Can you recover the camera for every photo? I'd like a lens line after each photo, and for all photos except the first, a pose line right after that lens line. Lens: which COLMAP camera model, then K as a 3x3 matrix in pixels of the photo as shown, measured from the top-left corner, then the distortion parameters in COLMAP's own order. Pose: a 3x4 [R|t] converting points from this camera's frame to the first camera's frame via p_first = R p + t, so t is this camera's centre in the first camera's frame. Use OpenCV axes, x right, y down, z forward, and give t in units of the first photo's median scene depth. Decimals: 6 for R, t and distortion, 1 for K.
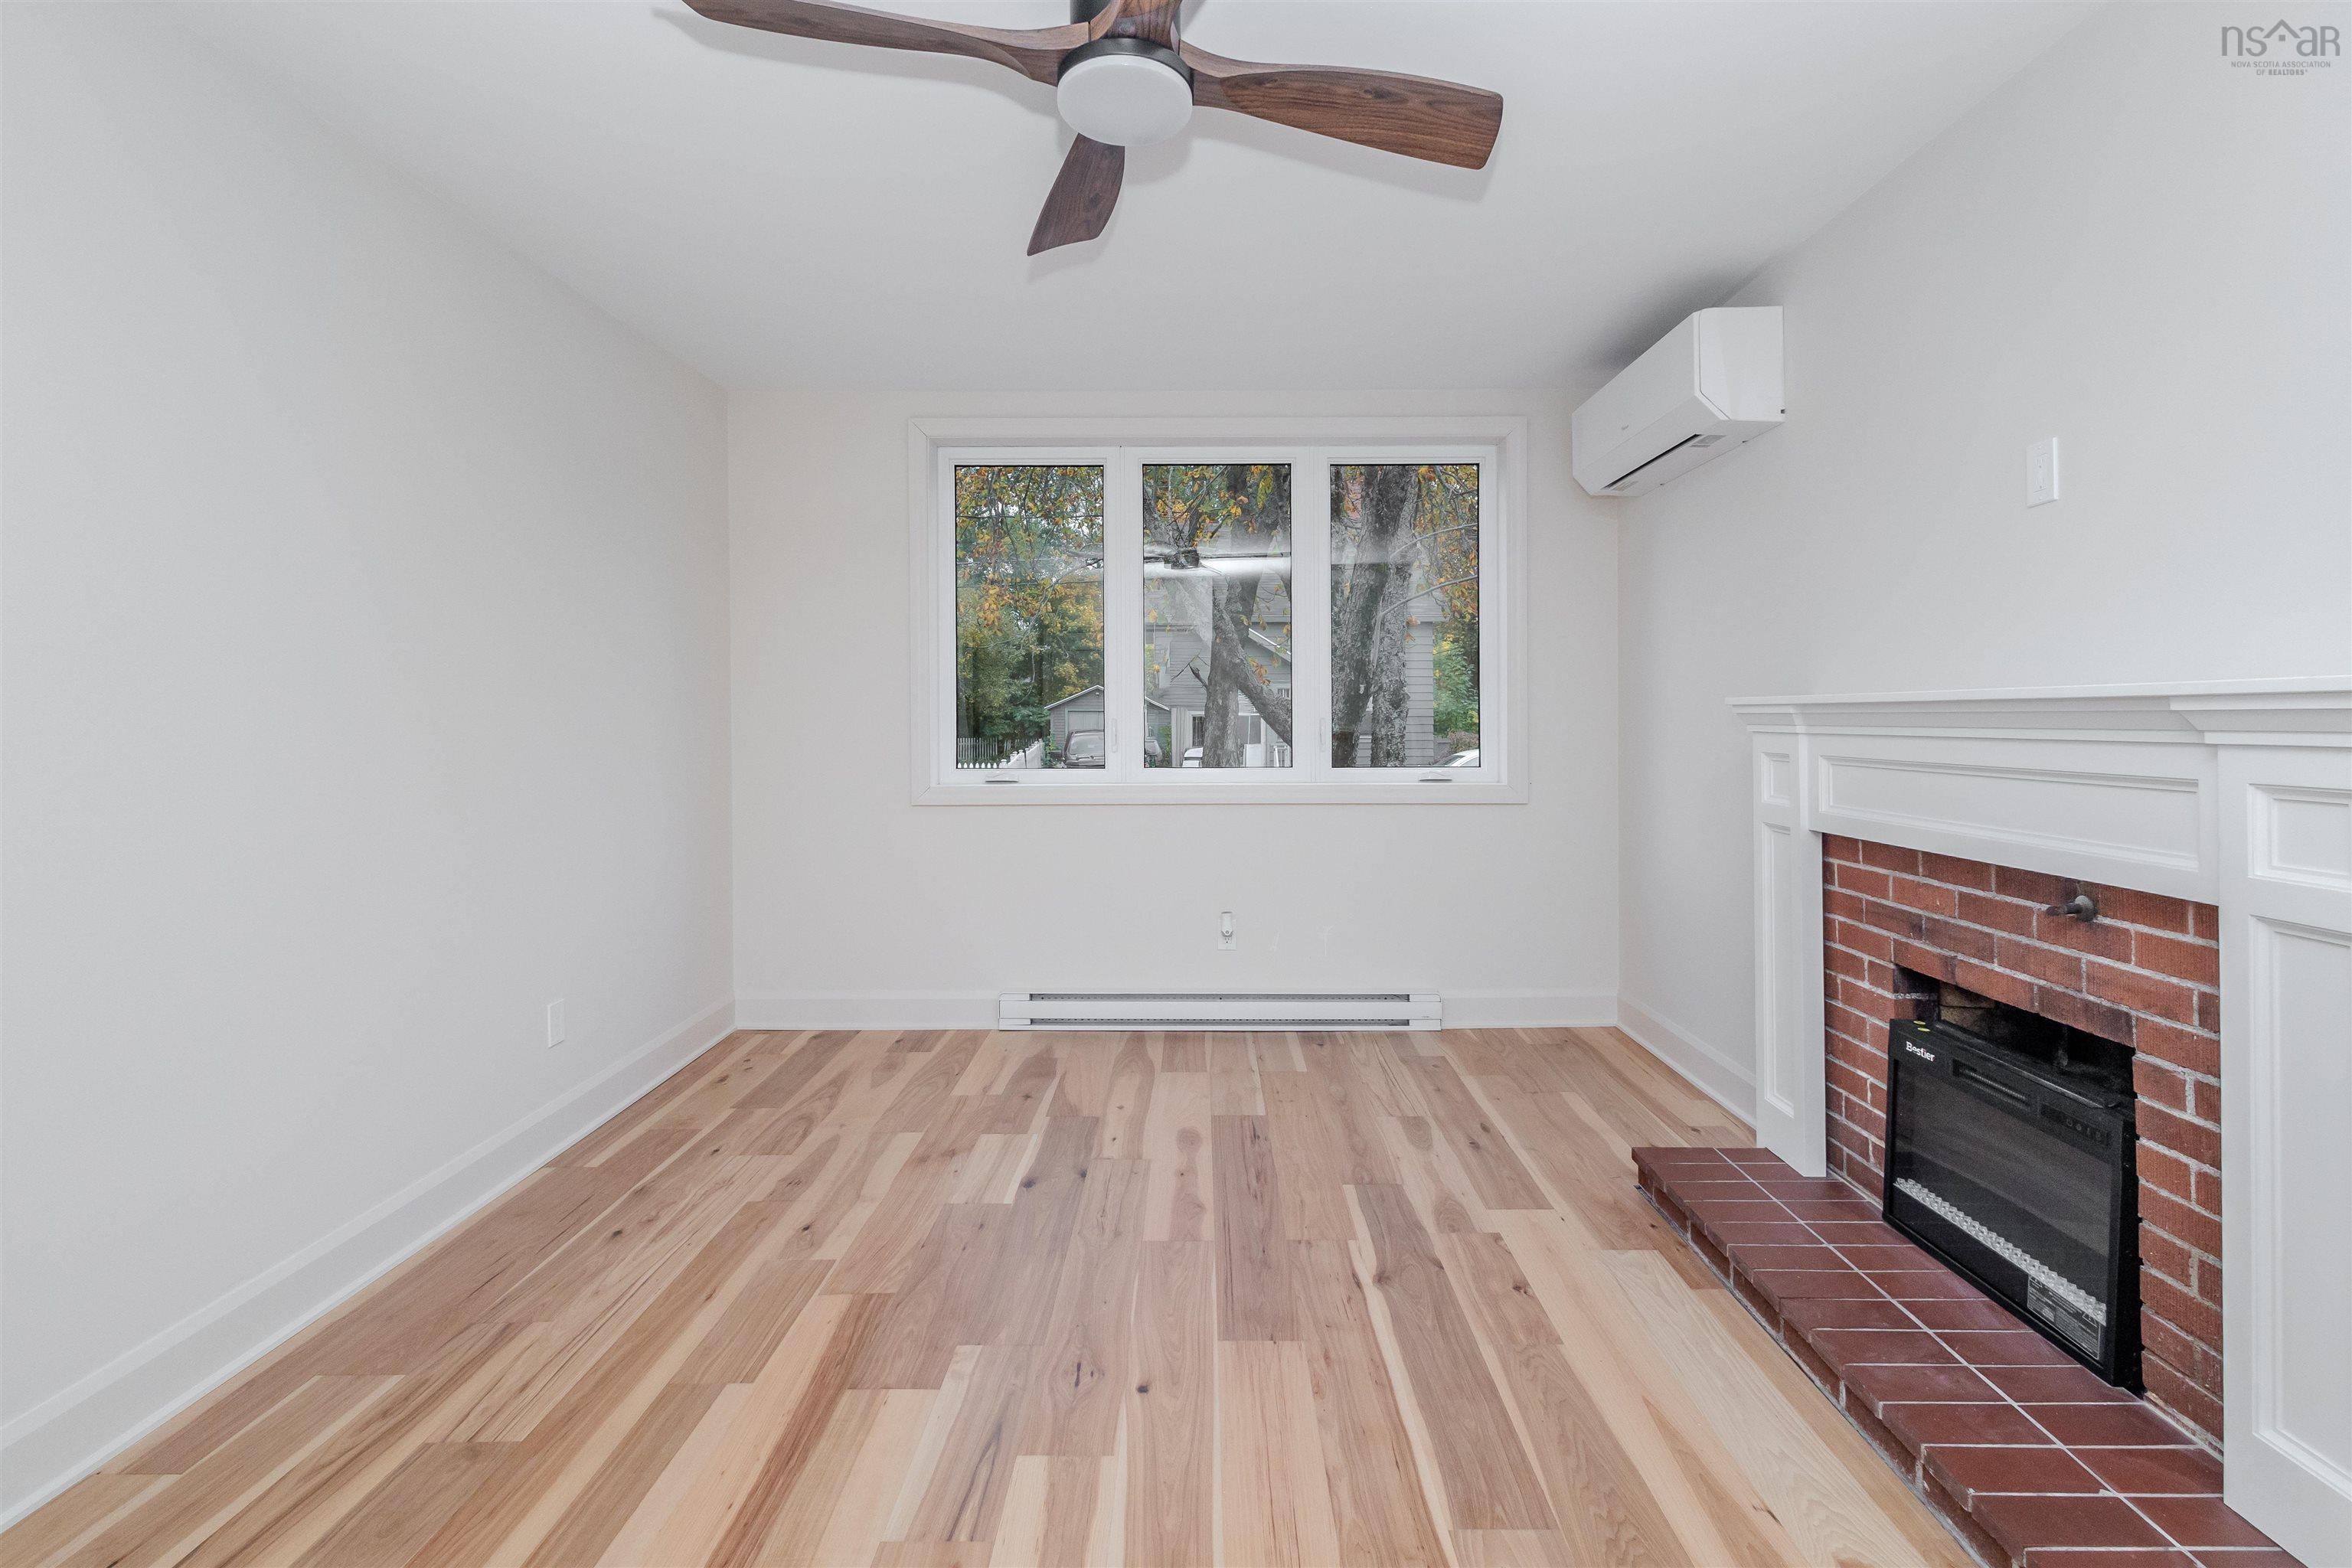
lens RADIAL K [[1120.5, 0, 1194.7], [0, 1120.5, 714.3], [0, 0, 1]] dist [0.001280, 0.000384]
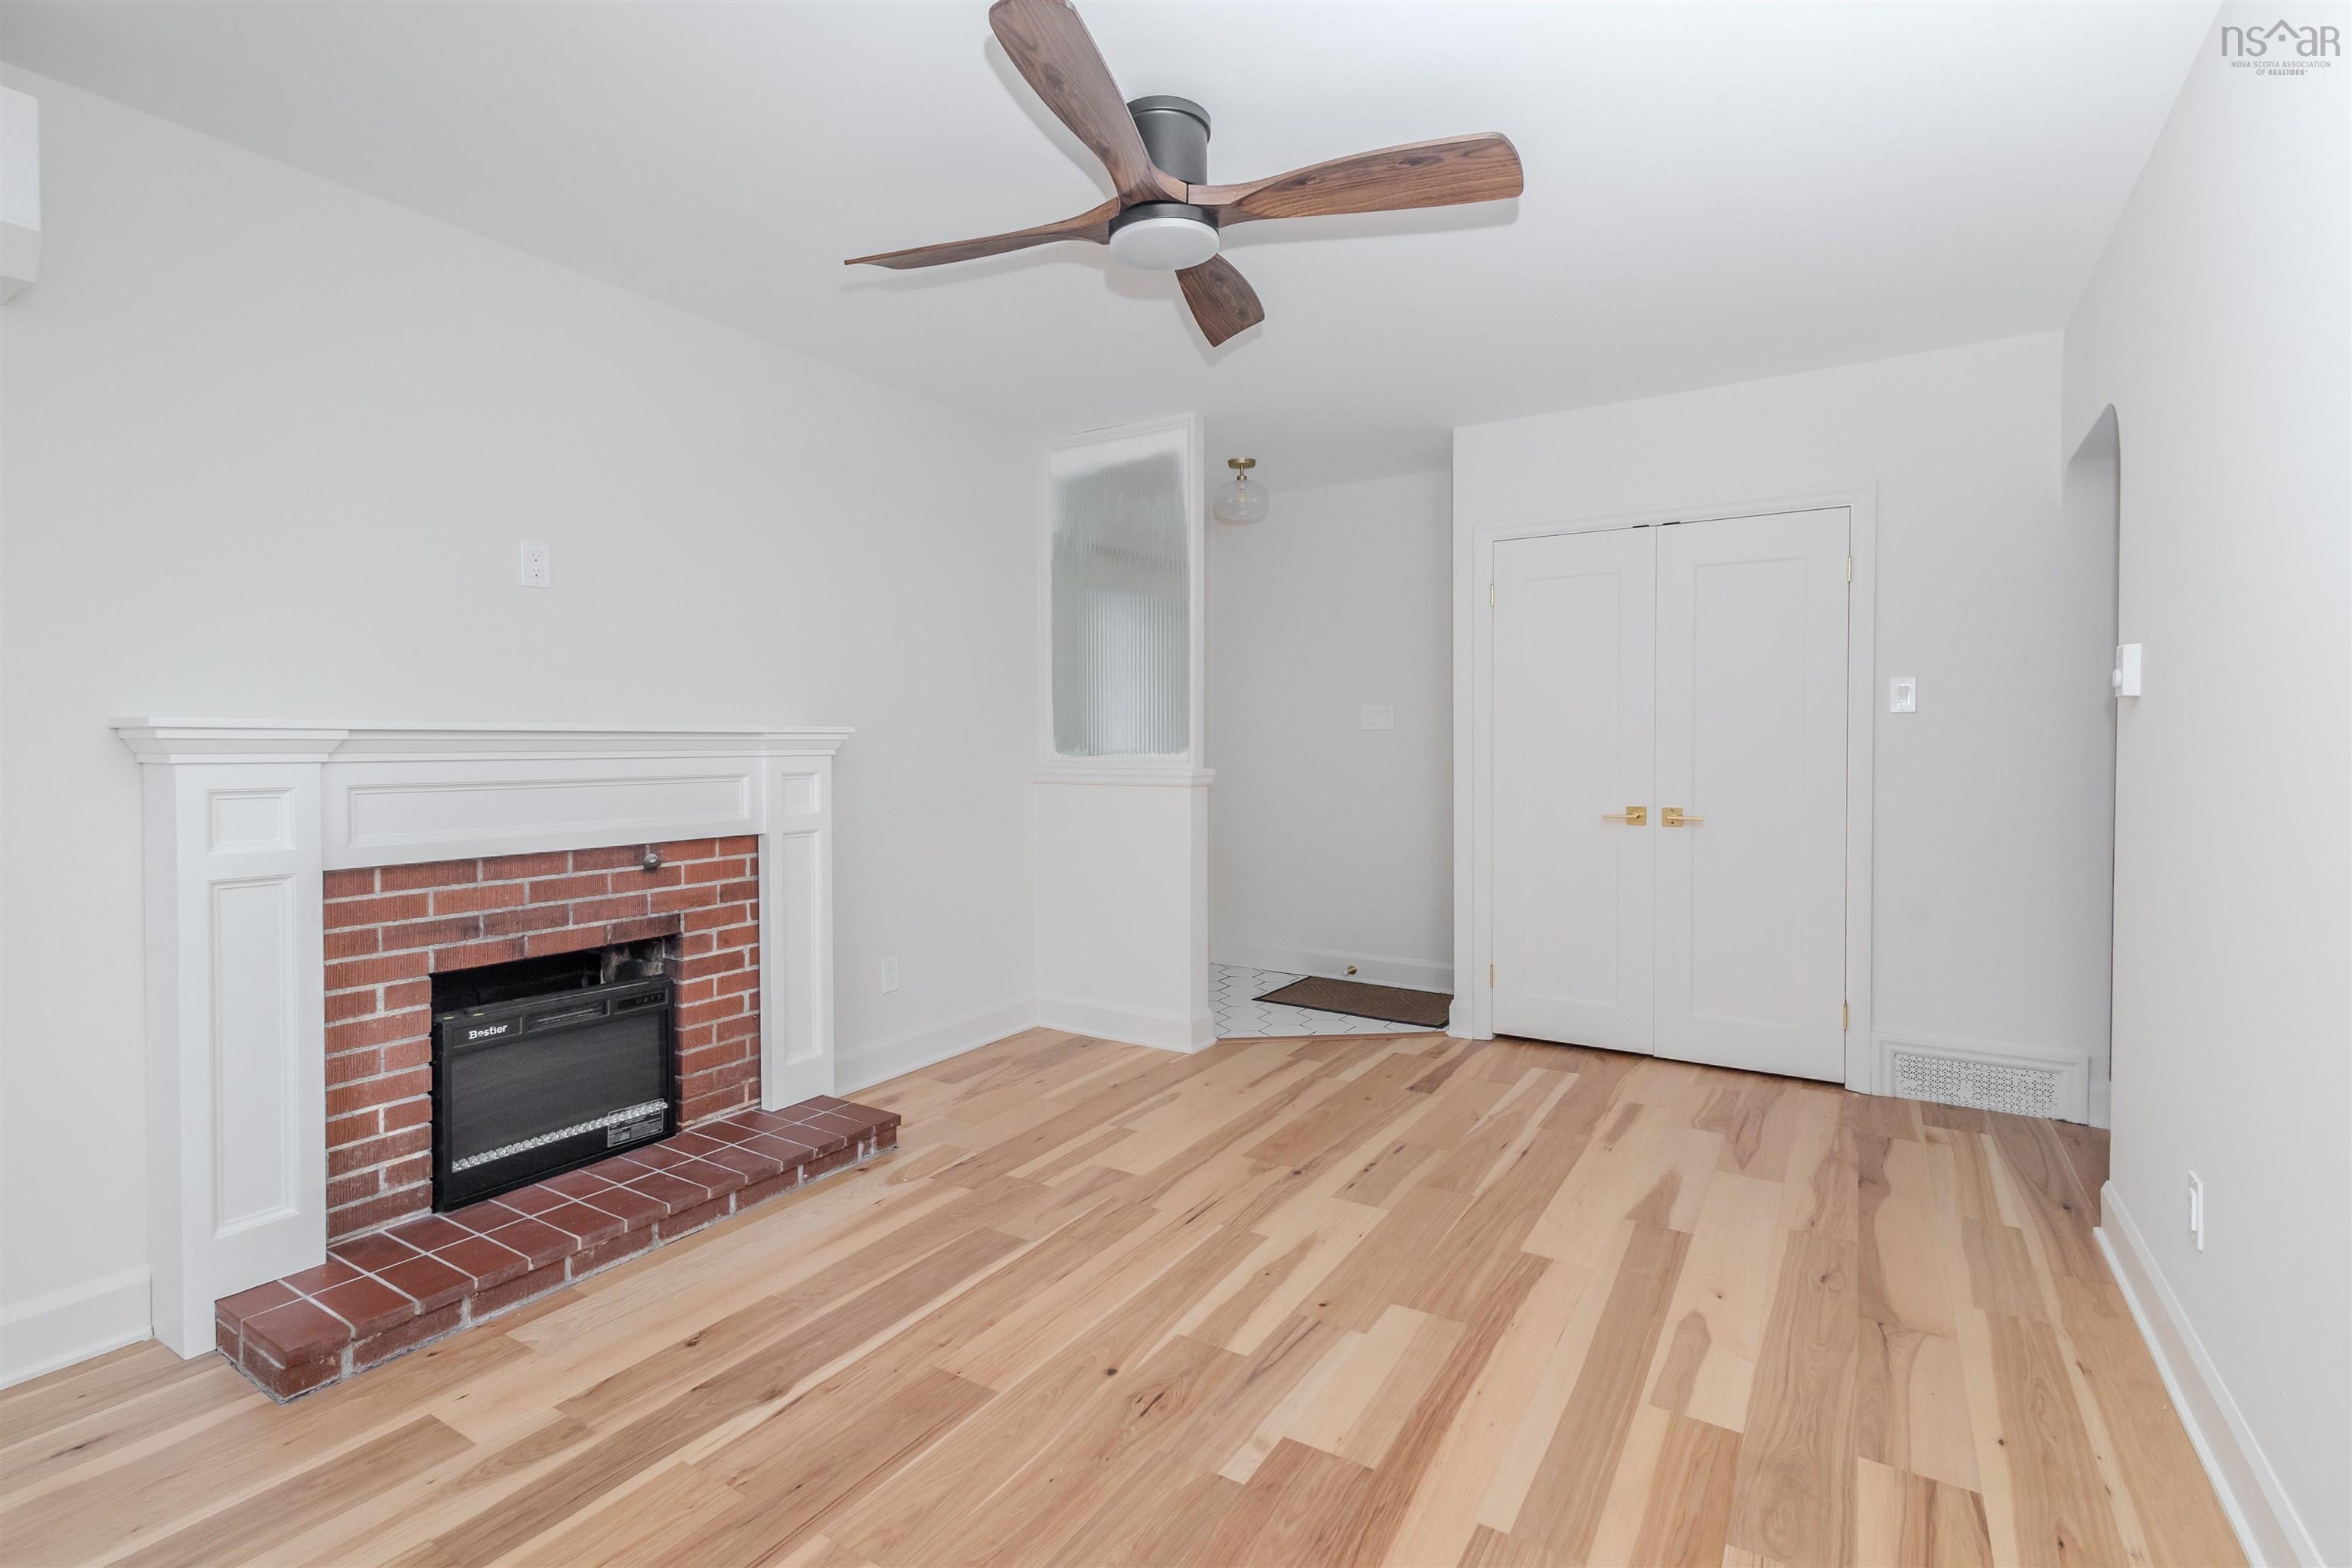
lens RADIAL K [[1092.5, 0, 1171.2], [0, 1092.5, 767.8], [0, 0, 1]] dist [0.019133, -0.005601]
pose [[-0.849939, -0.009334, 0.526798, -0.512651], [0.001642, 0.999791, 0.020363, 0.005735], [-0.526878, 0.018172, -0.849746, 1.481876]]
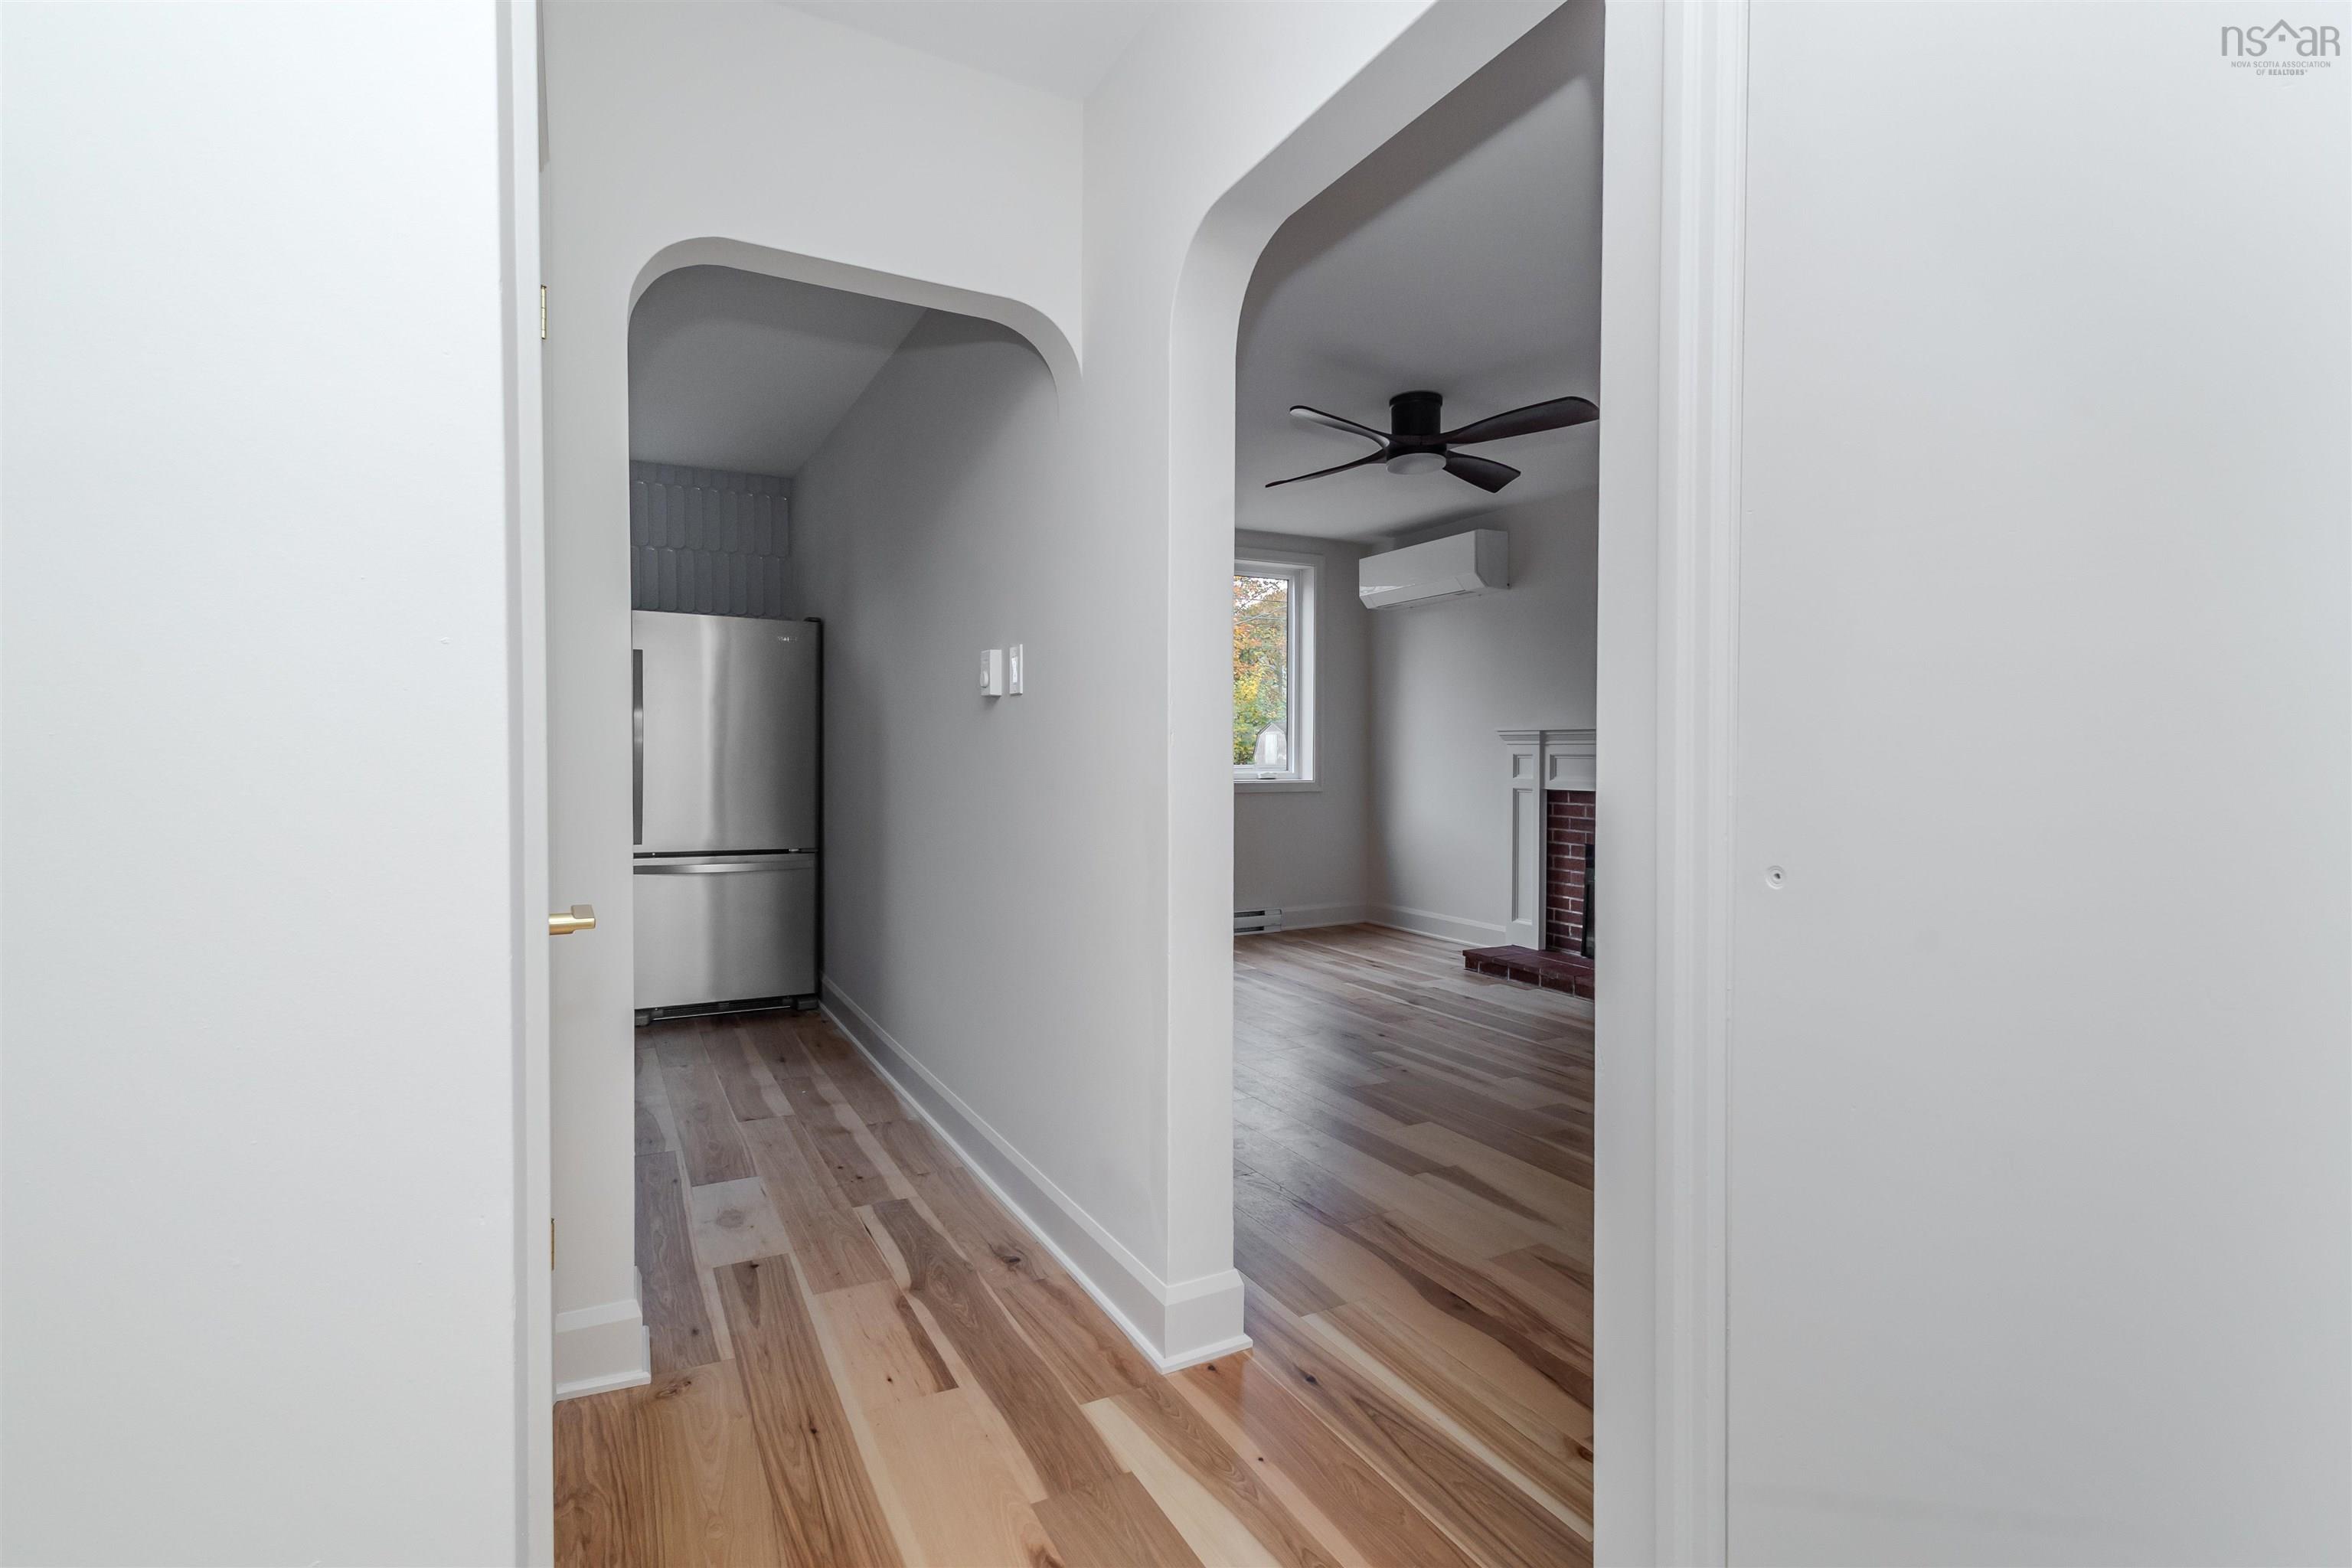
lens RADIAL K [[1111.9, 0, 1179.9], [0, 1111.9, 763.7], [0, 0, 1]] dist [0.000267, -0.000700]
pose [[0.879766, -0.000033, 0.475407, -1.148528], [-0.006895, 0.999894, 0.012829, 0.034432], [-0.475357, -0.014564, 0.879672, -0.576705]]
